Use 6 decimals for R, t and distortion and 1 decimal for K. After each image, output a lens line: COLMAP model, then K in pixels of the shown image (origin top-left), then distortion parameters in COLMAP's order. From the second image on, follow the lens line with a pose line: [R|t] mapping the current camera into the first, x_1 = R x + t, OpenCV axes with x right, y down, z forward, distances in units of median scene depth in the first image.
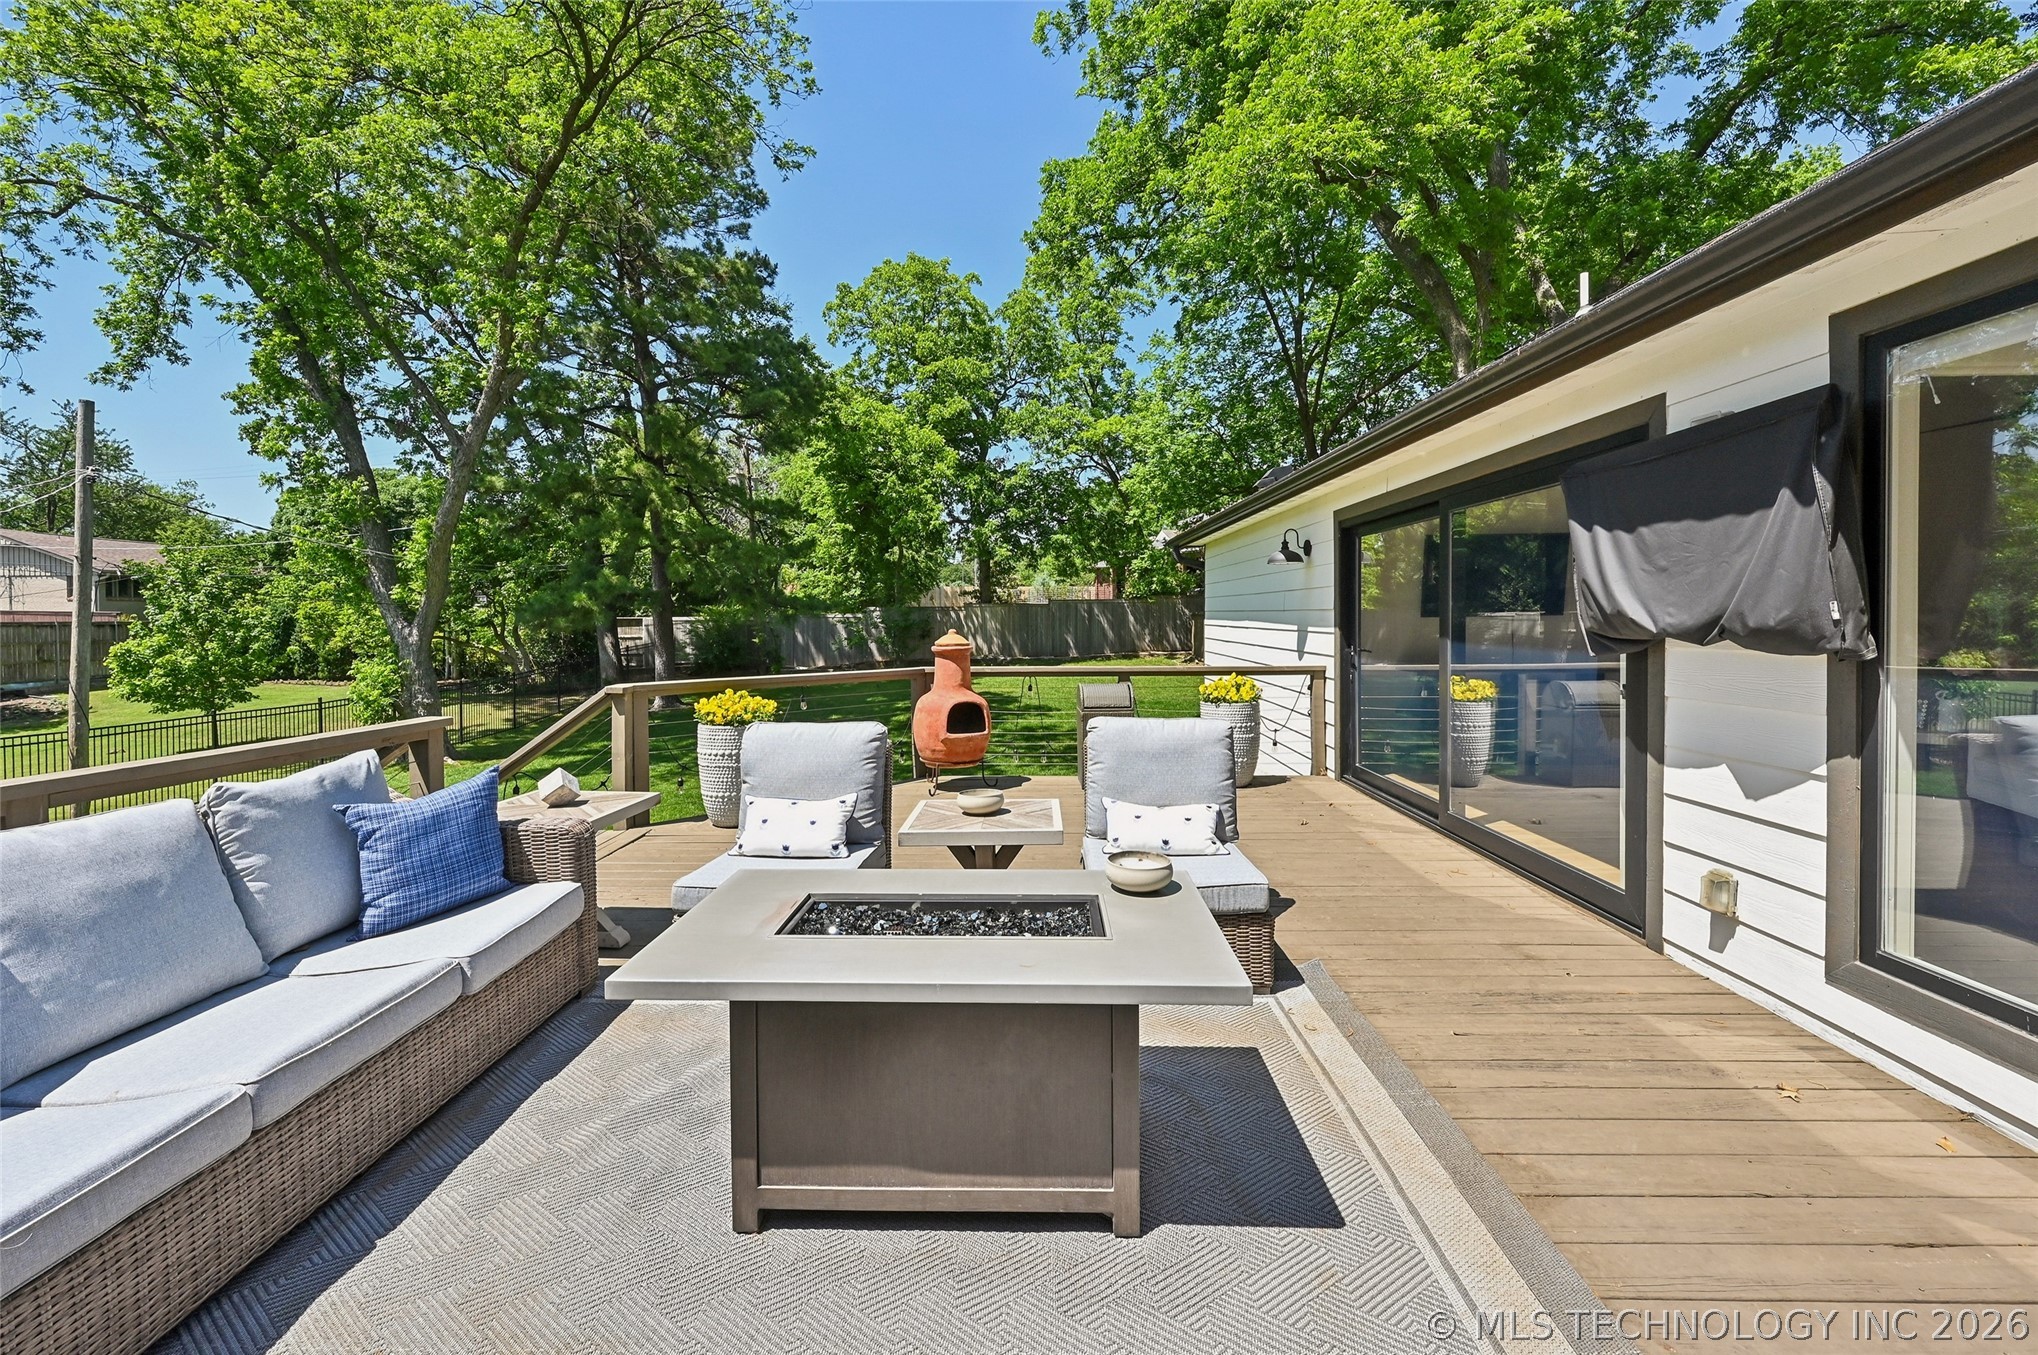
lens RADIAL K [[844.9, 0, 1017.0], [0, 844.9, 618.5], [0, 0, 1]] dist [-0.001053, 0.000253]
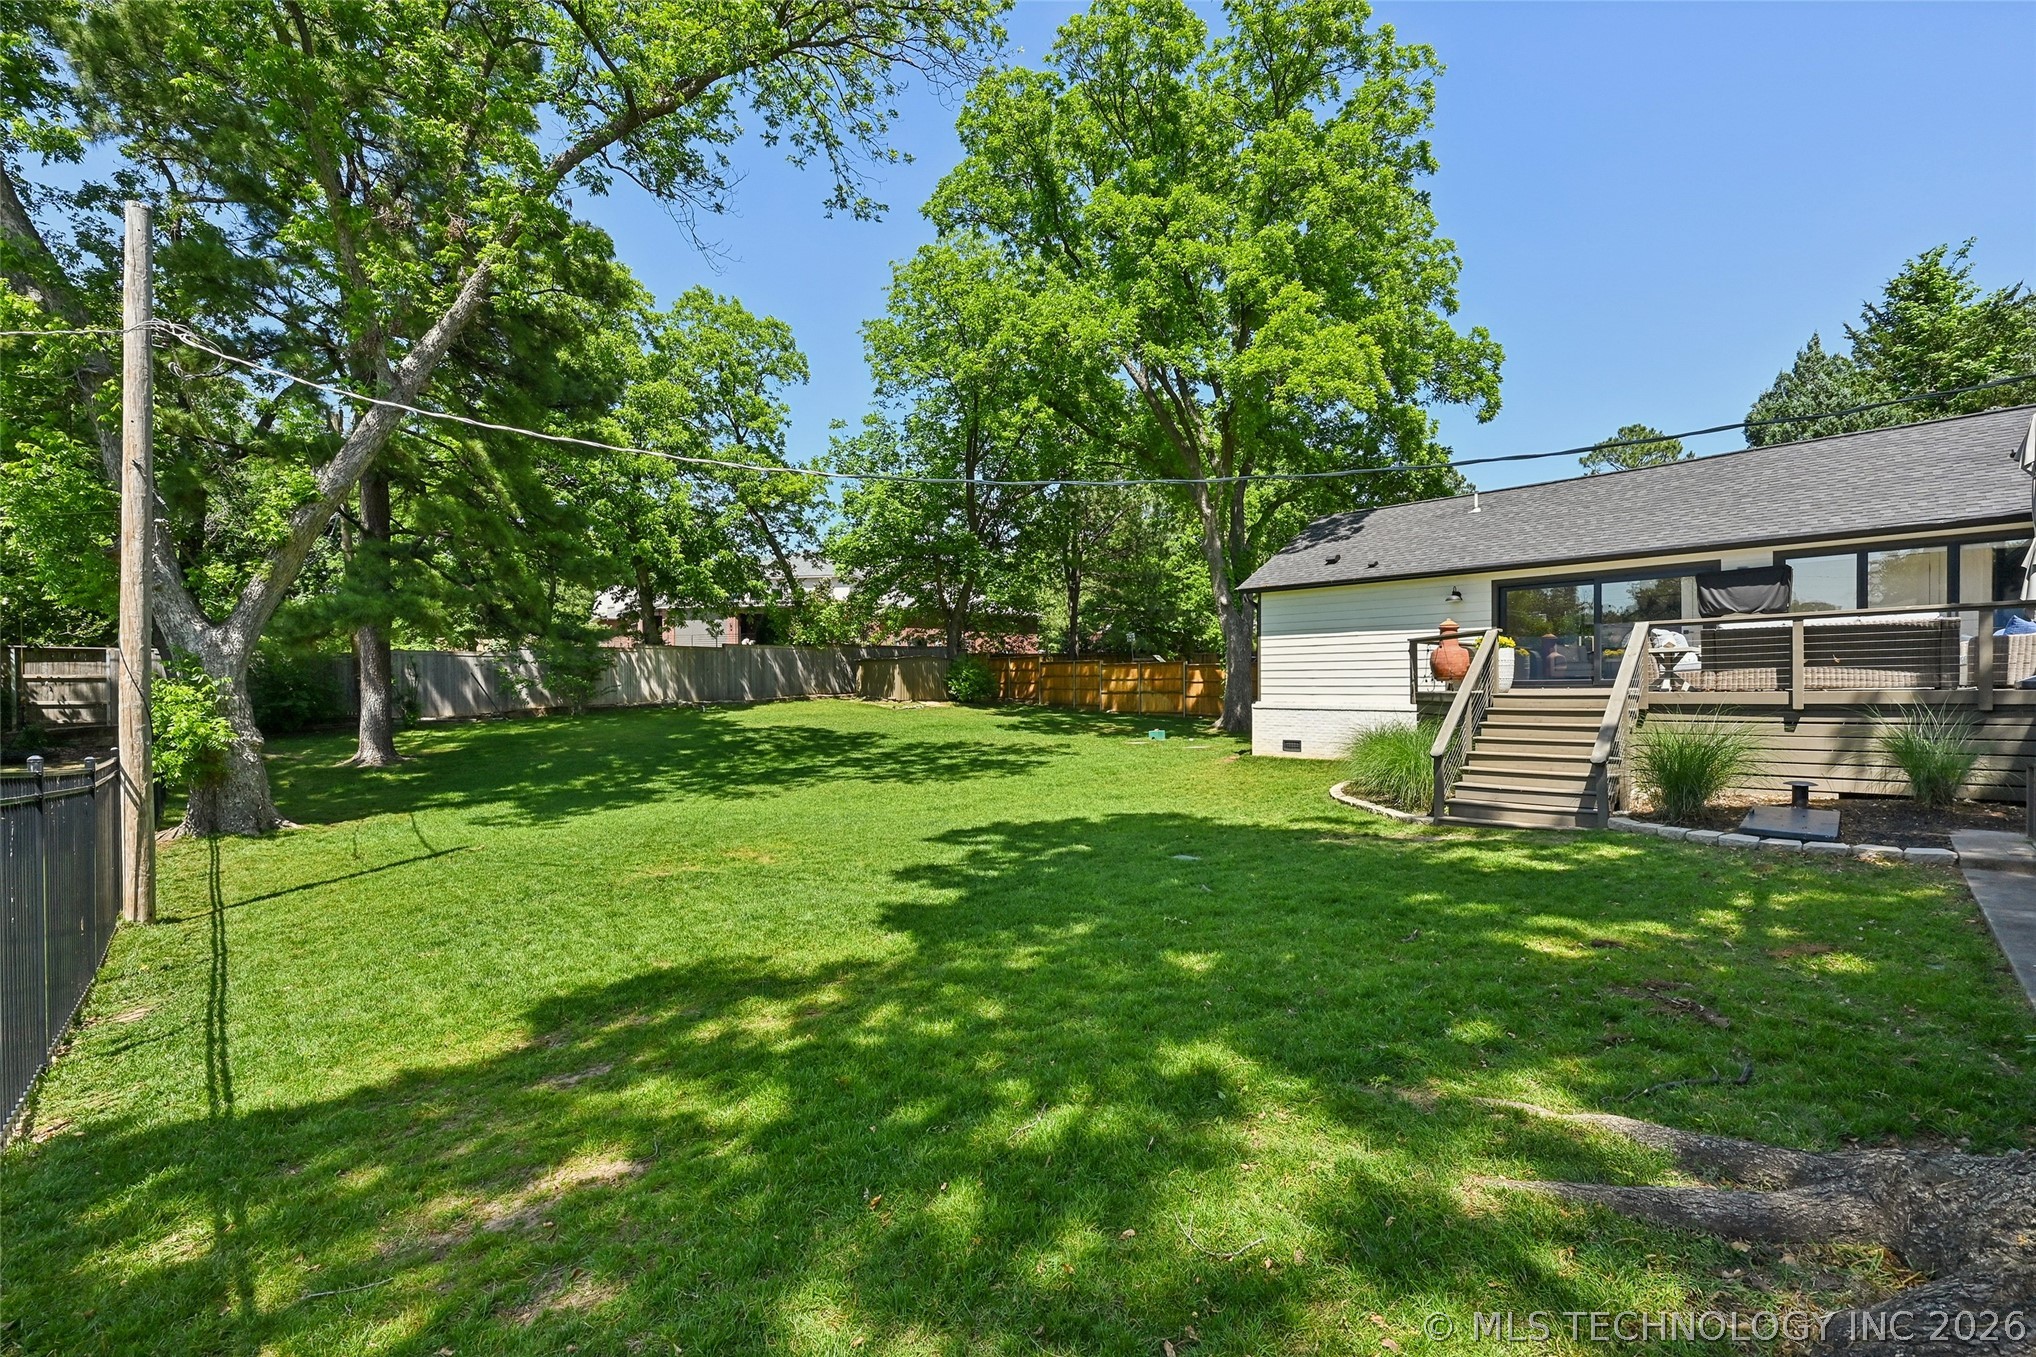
lens RADIAL K [[812.0, 0, 1021.3], [0, 812.0, 689.1], [0, 0, 1]] dist [0.000060, -0.000112]
pose [[0.704526, -0.000608, 0.709678, -0.735212], [0.003021, 0.999993, -0.002143, 0.061986], [-0.709672, 0.003654, 0.704523, 0.093367]]
